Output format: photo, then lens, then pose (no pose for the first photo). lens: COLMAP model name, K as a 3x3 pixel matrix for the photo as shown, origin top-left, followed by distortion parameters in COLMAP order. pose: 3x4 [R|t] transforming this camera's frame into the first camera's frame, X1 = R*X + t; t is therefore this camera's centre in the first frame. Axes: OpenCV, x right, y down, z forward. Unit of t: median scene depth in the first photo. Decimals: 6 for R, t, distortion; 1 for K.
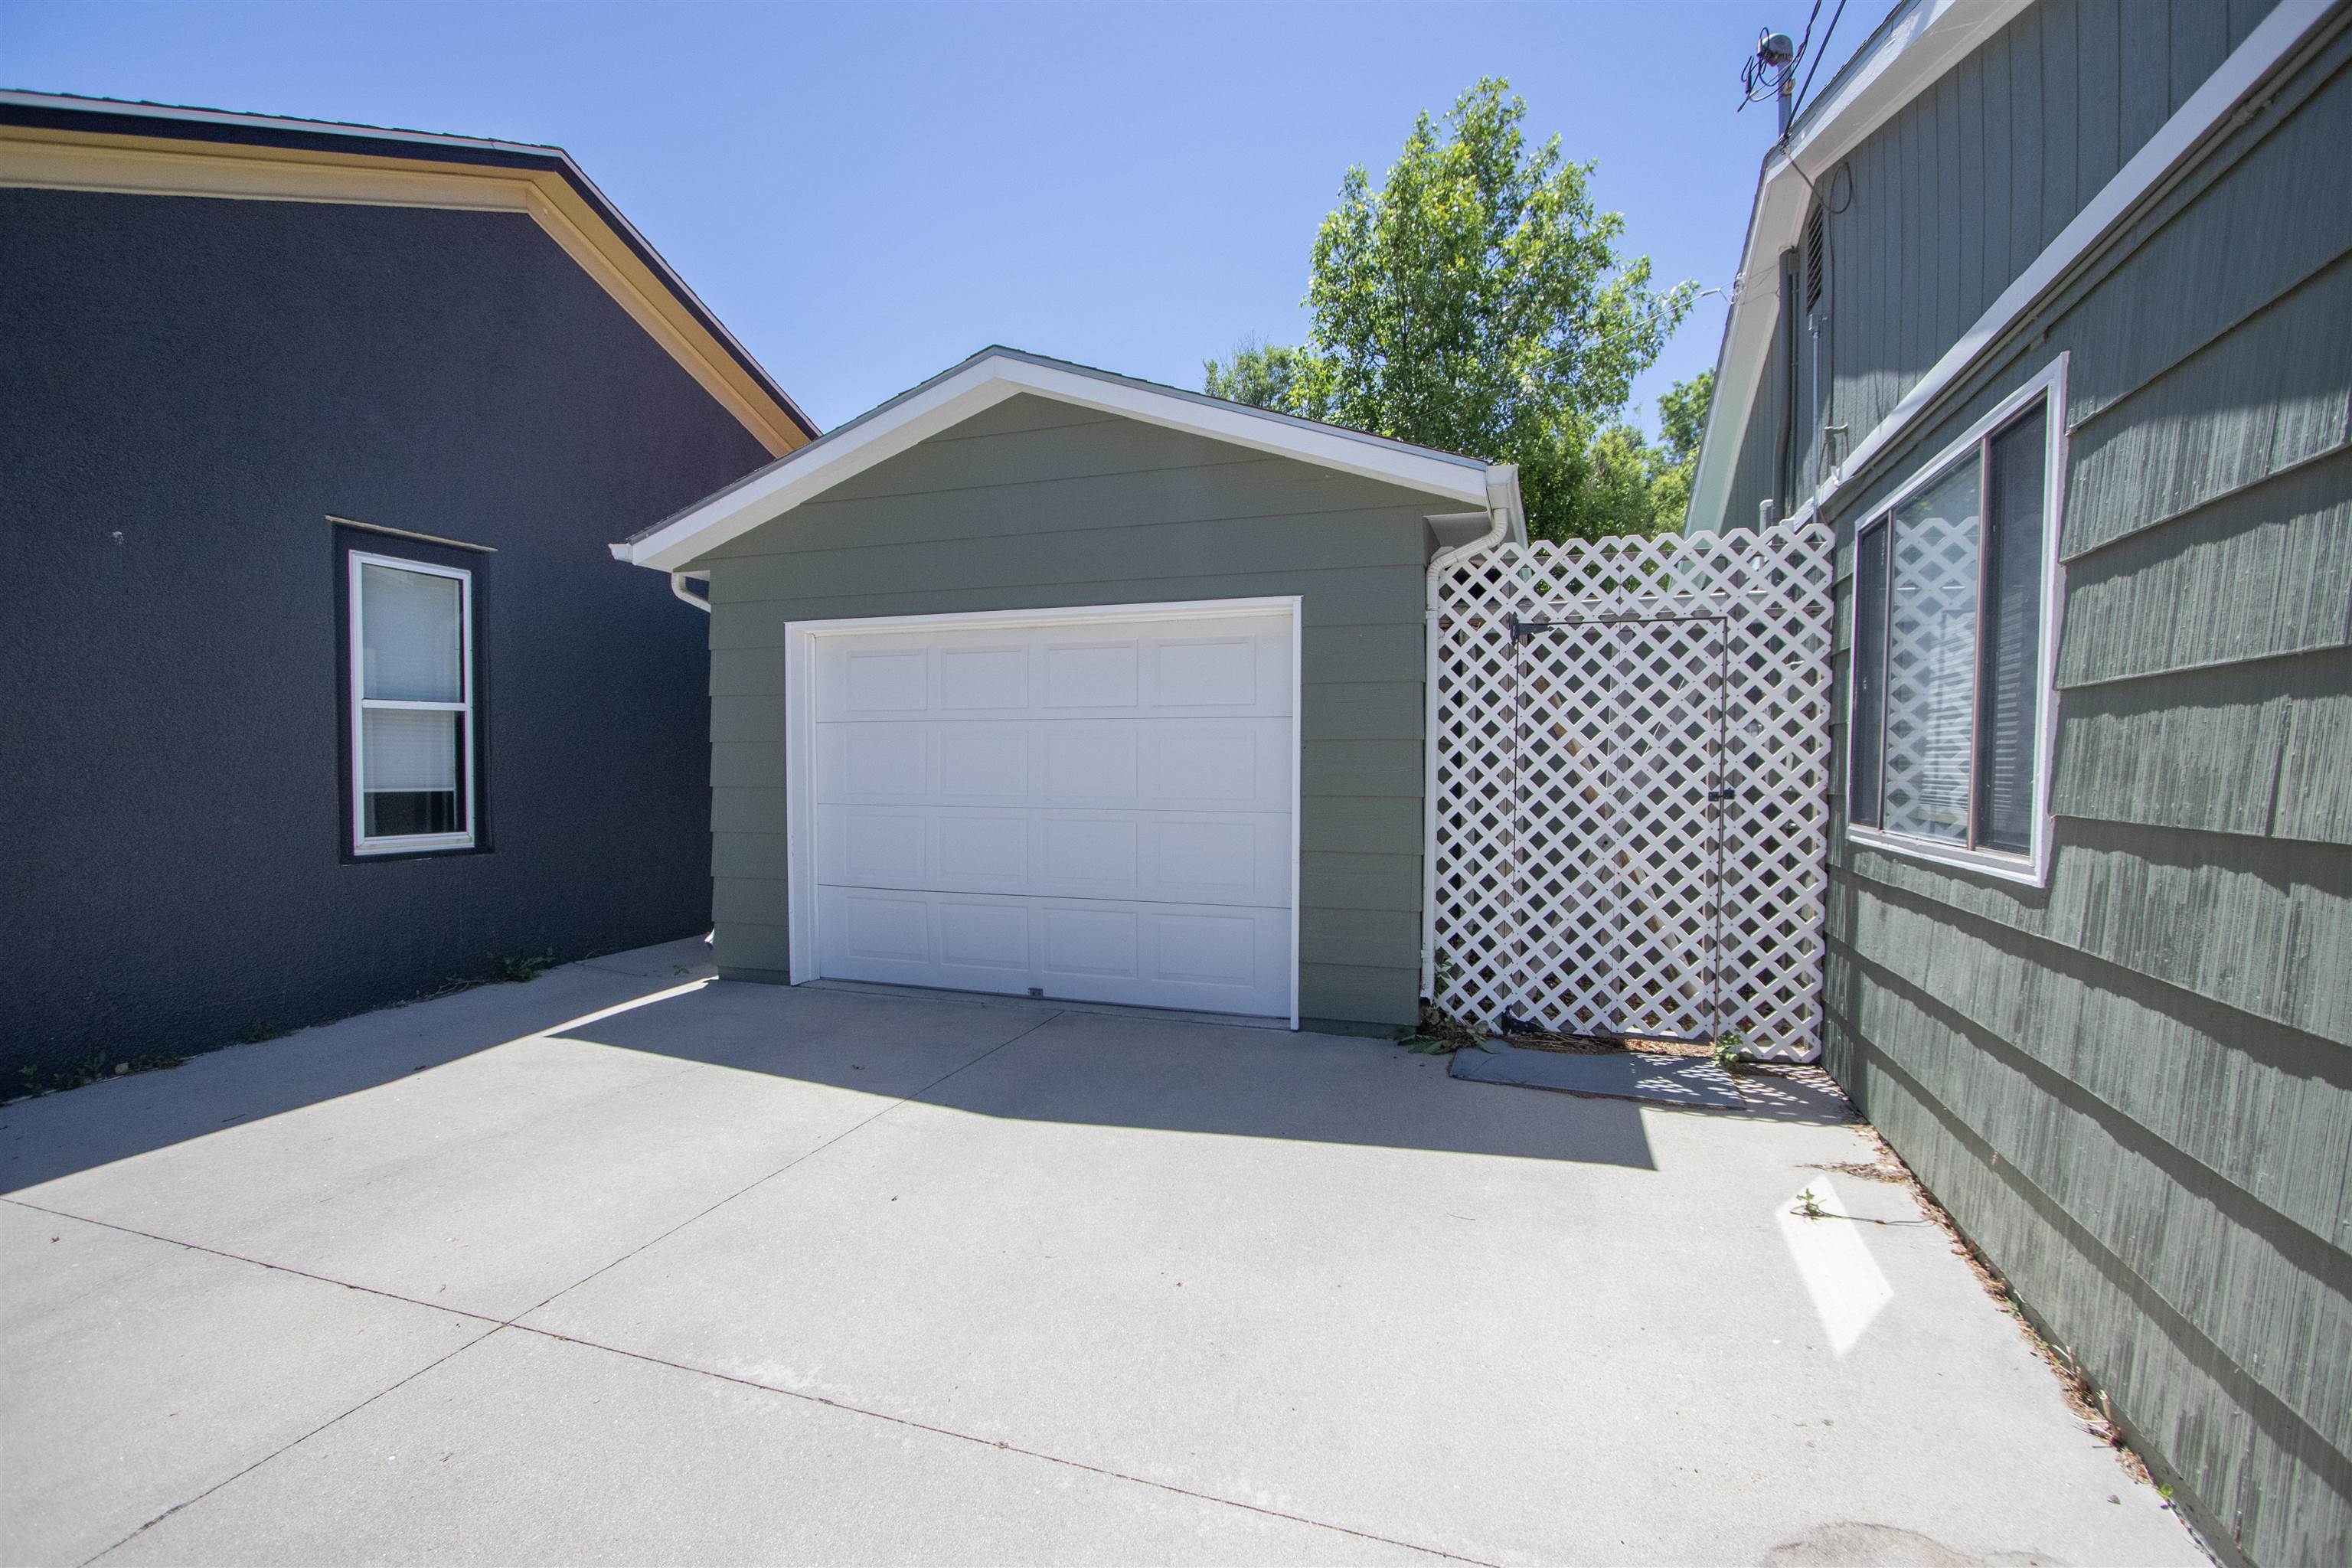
lens RADIAL K [[1084.6, 0, 1160.7], [0, 1084.6, 804.7], [0, 0, 1]] dist [-0.007052, -0.001032]
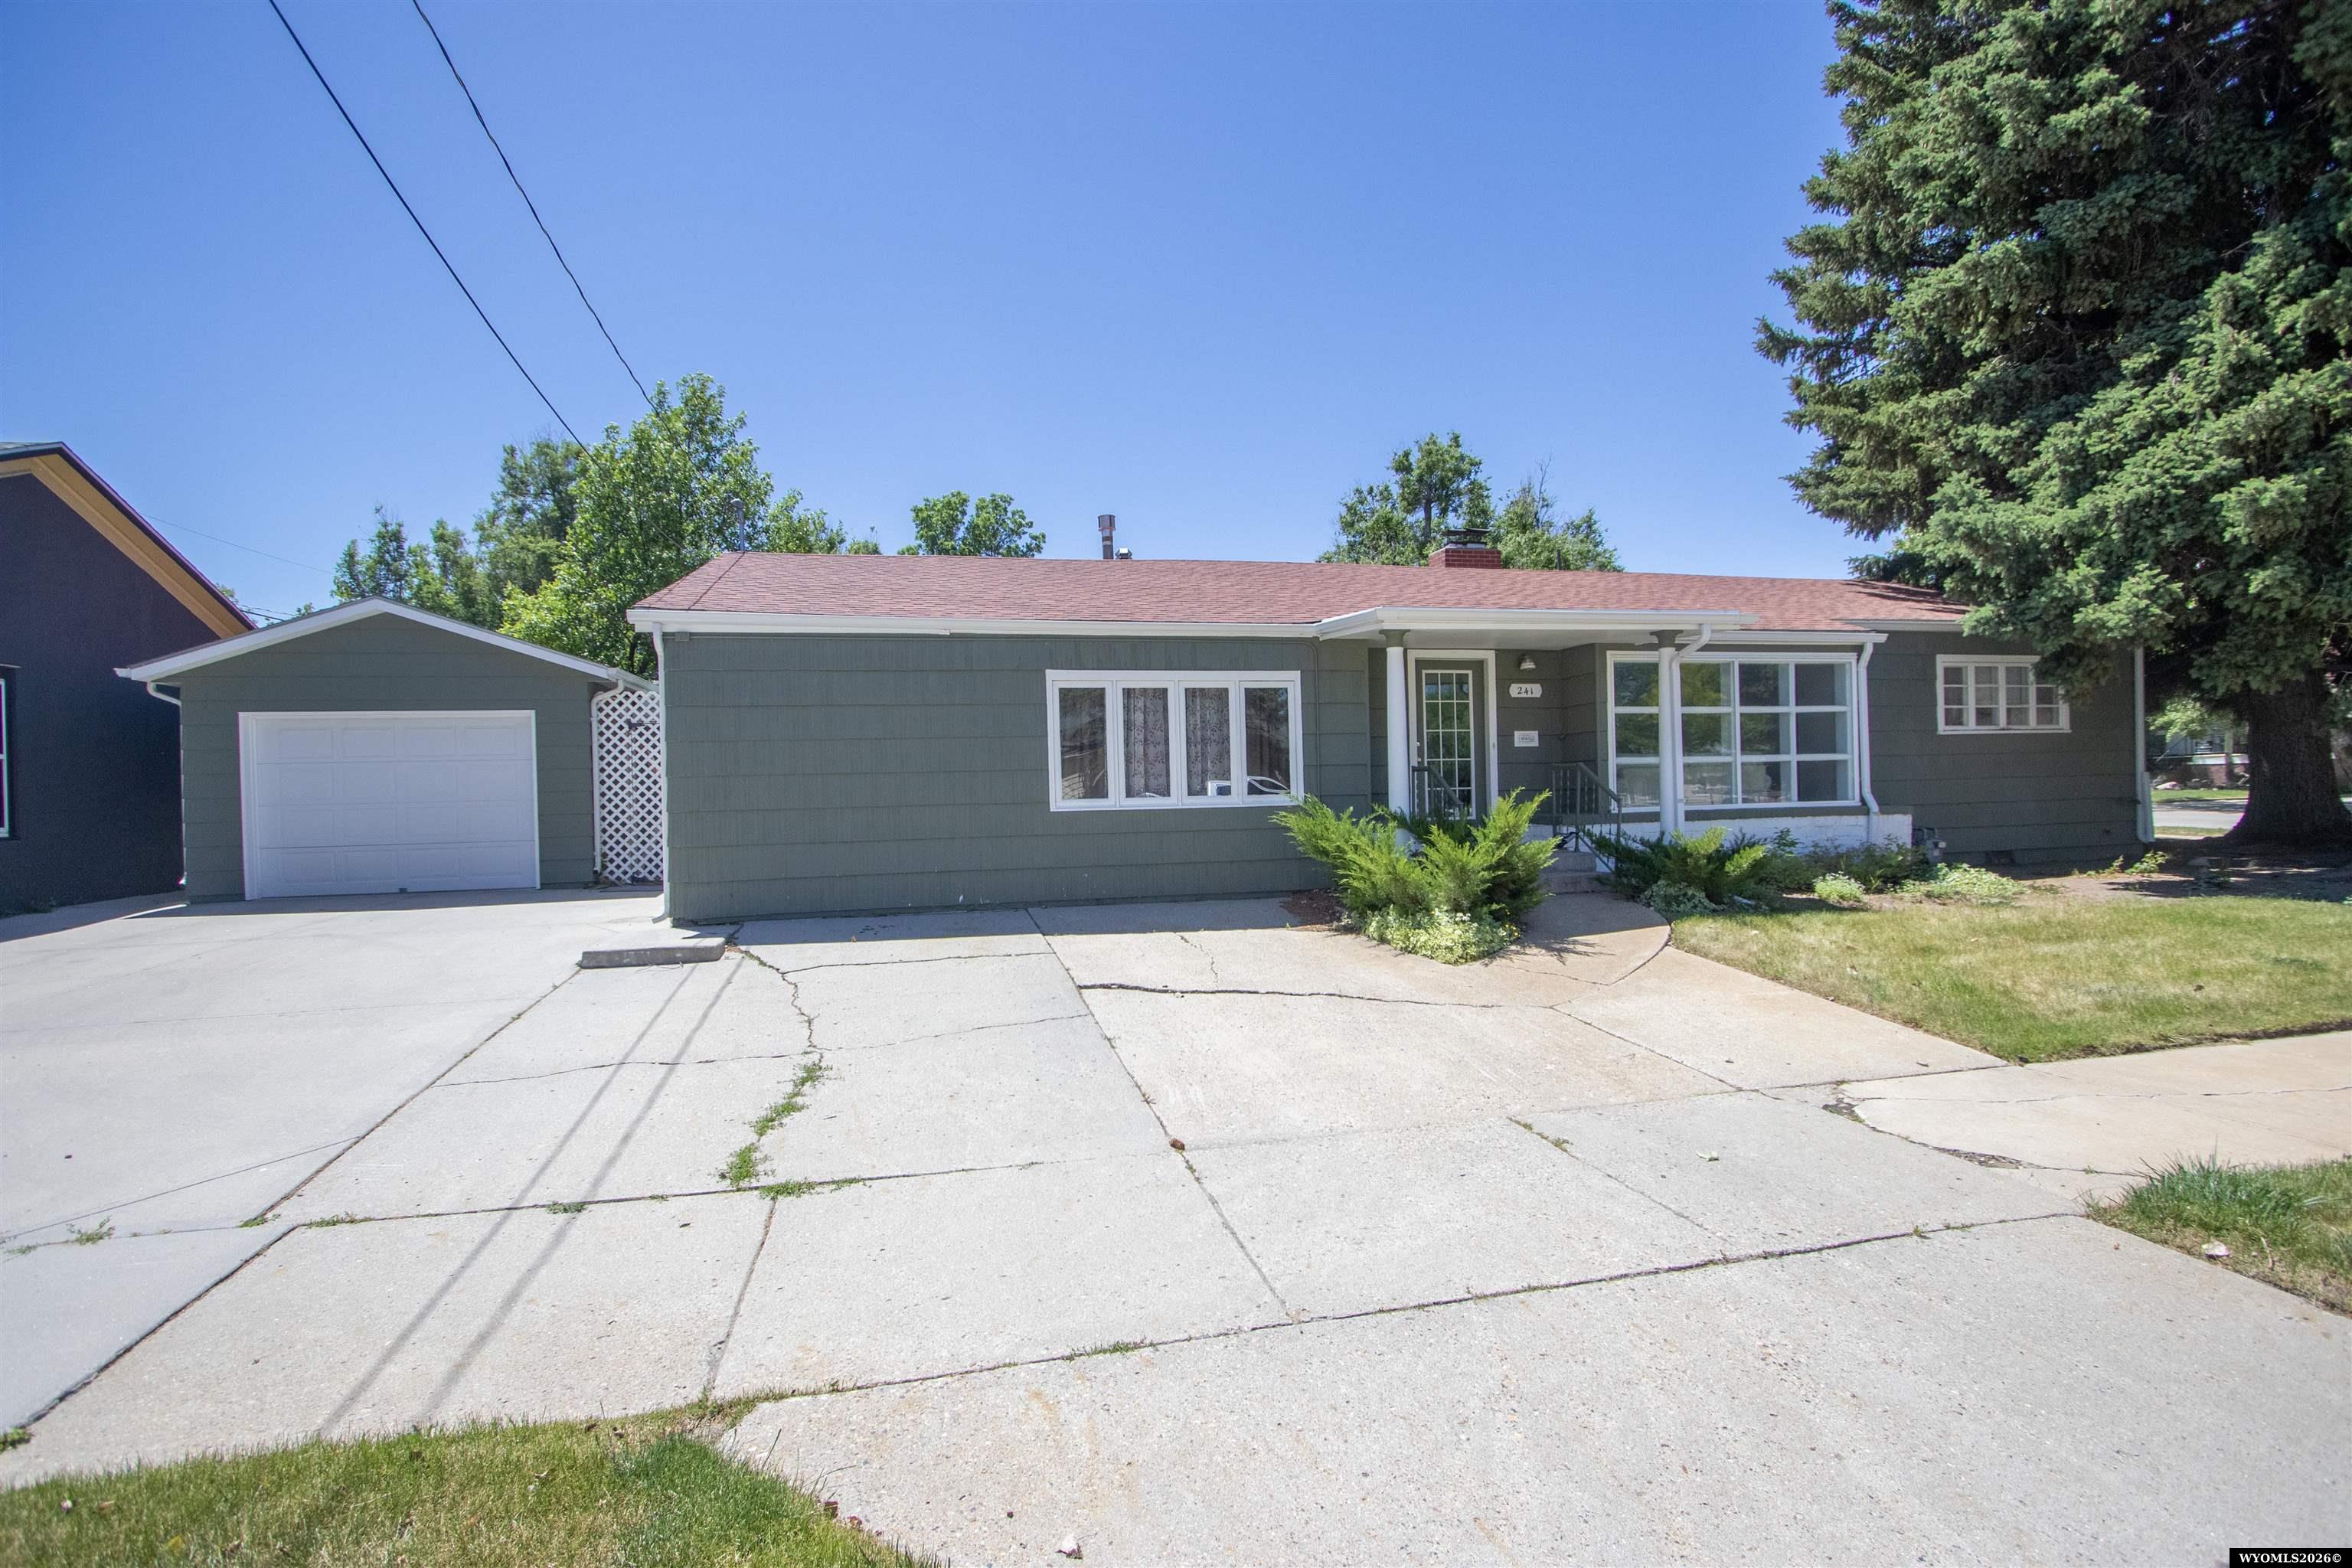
lens RADIAL K [[1084.6, 0, 1160.7], [0, 1084.6, 804.7], [0, 0, 1]] dist [-0.007052, -0.001032]
pose [[0.840666, -0.028674, 0.540794, -0.009322], [0.046419, 0.998737, -0.019204, 0.135210], [-0.539561, 0.041247, 0.840936, -1.838301]]
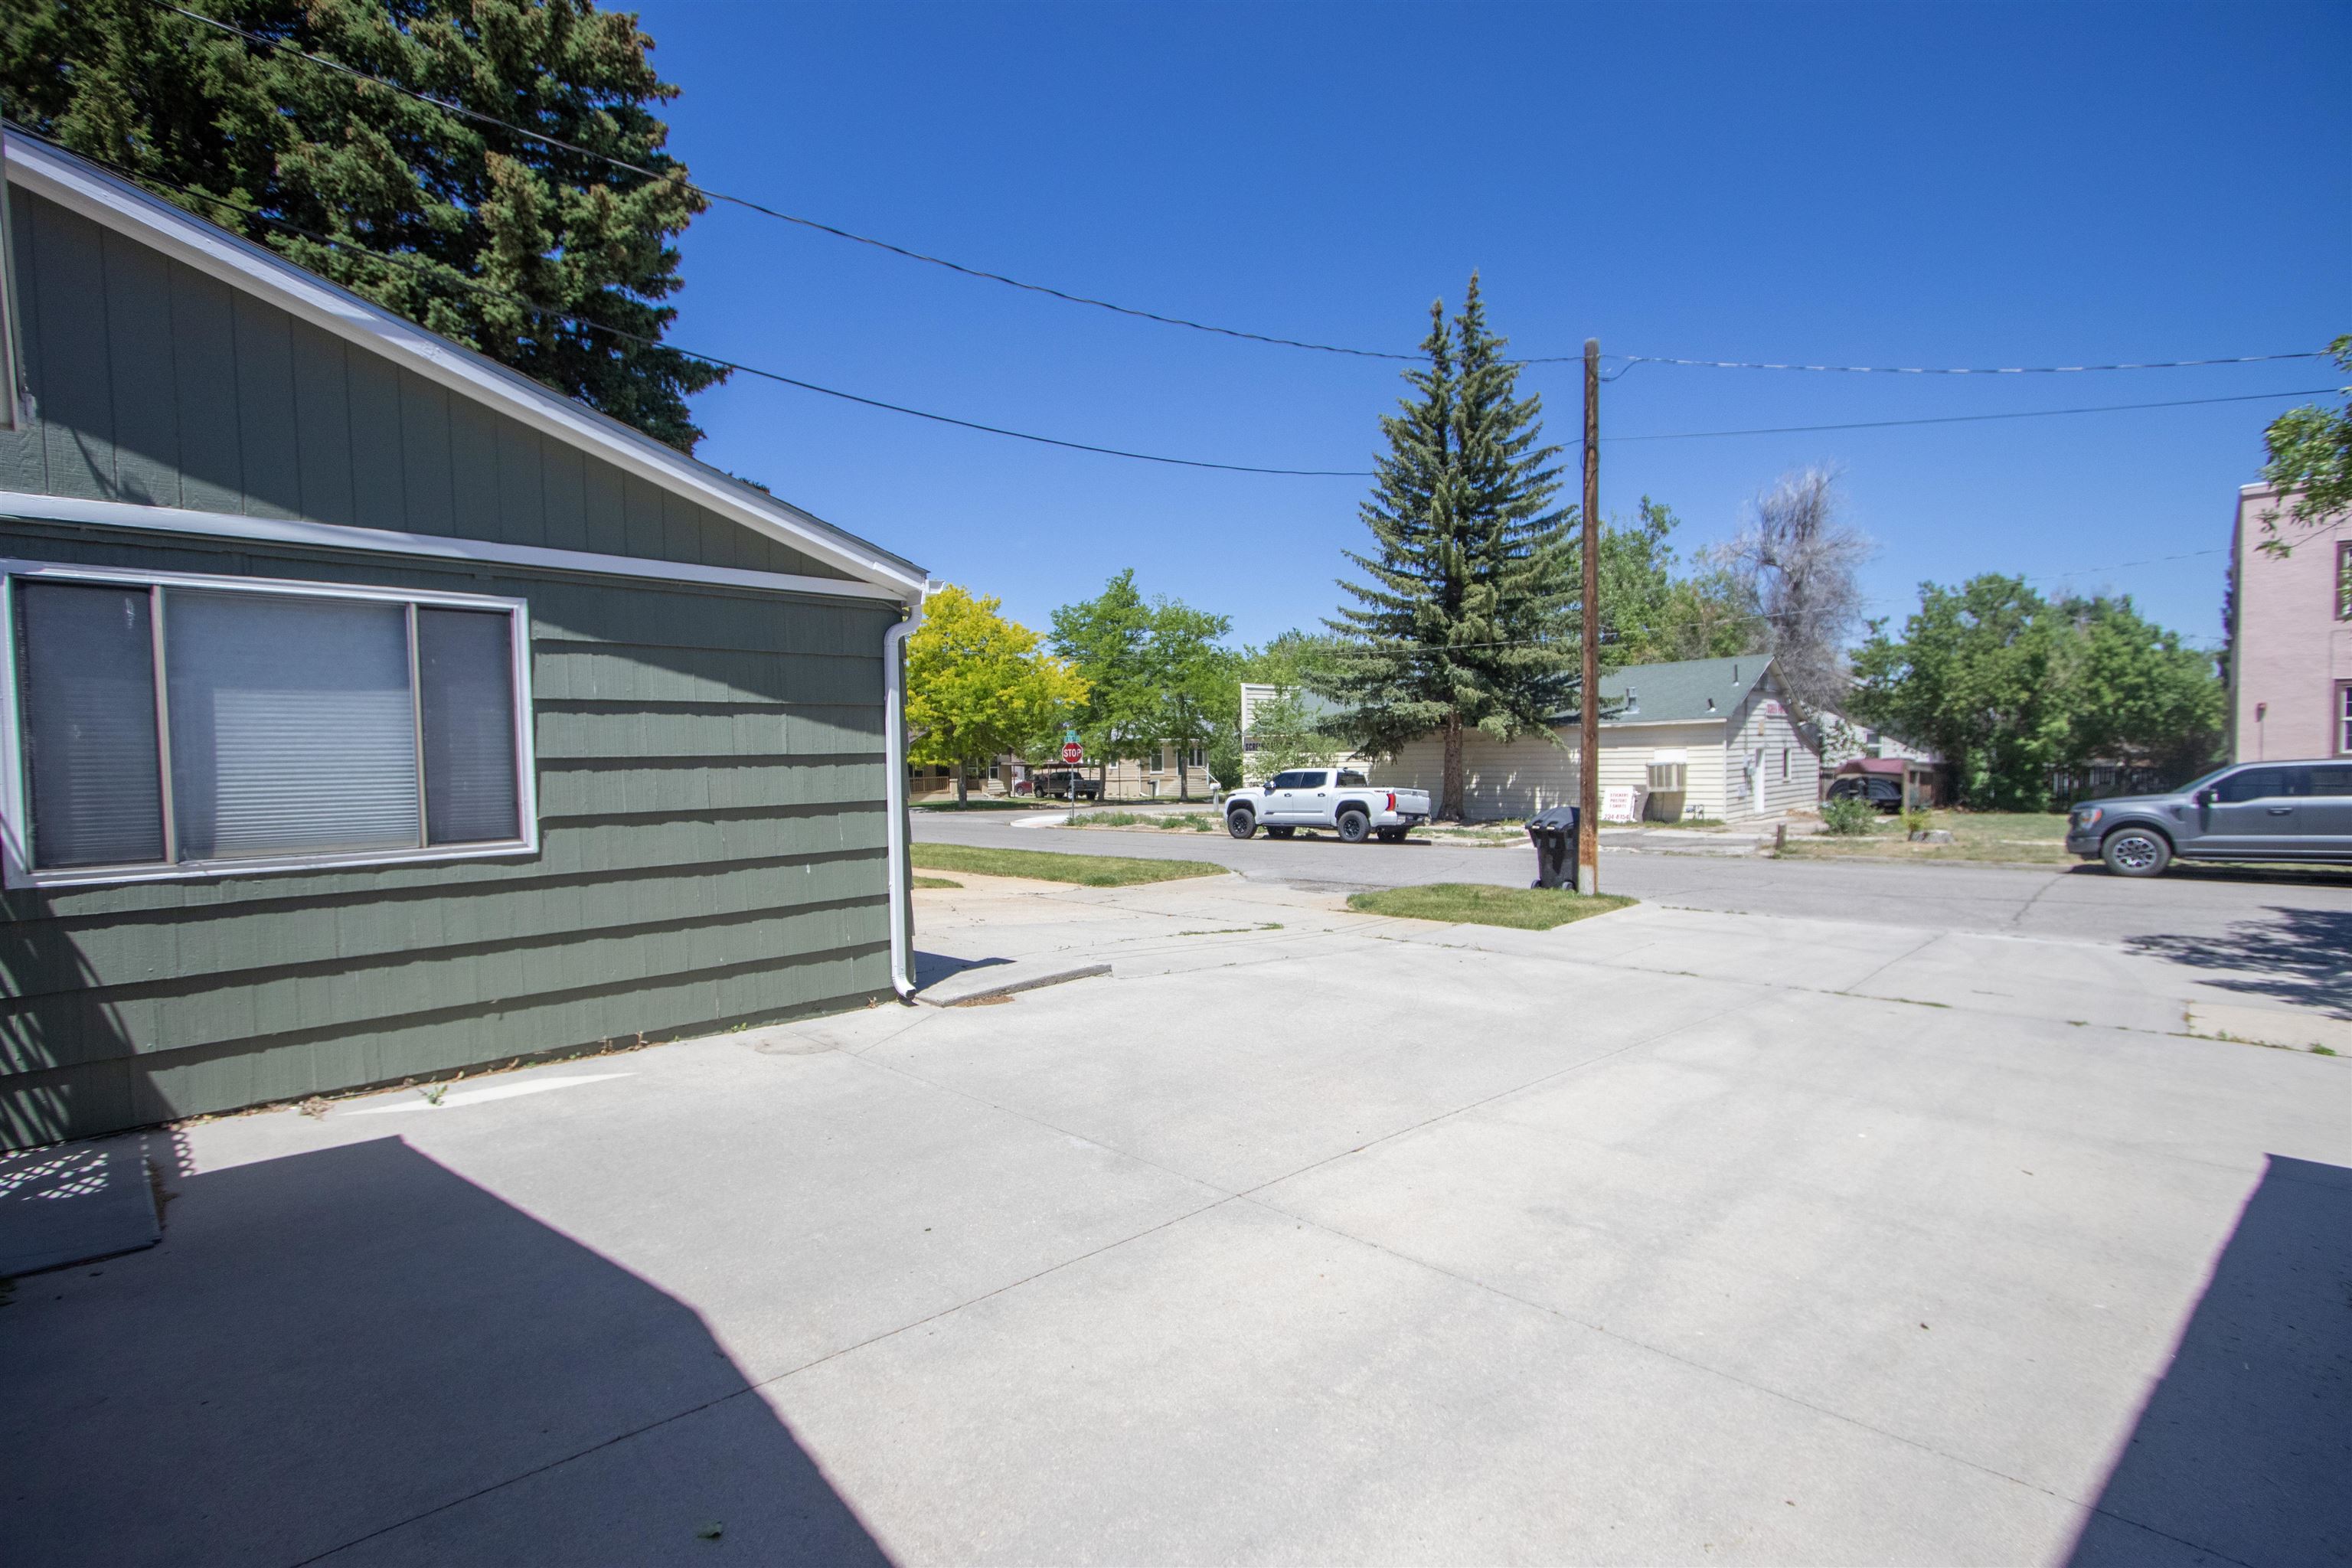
lens RADIAL K [[1084.6, 0, 1160.7], [0, 1084.6, 804.7], [0, 0, 1]] dist [-0.007052, -0.001032]
pose [[-0.910758, -0.005870, 0.412900, -0.586322], [0.029874, 0.996342, 0.080060, -0.074991], [-0.411859, 0.085250, -0.907251, 1.220937]]
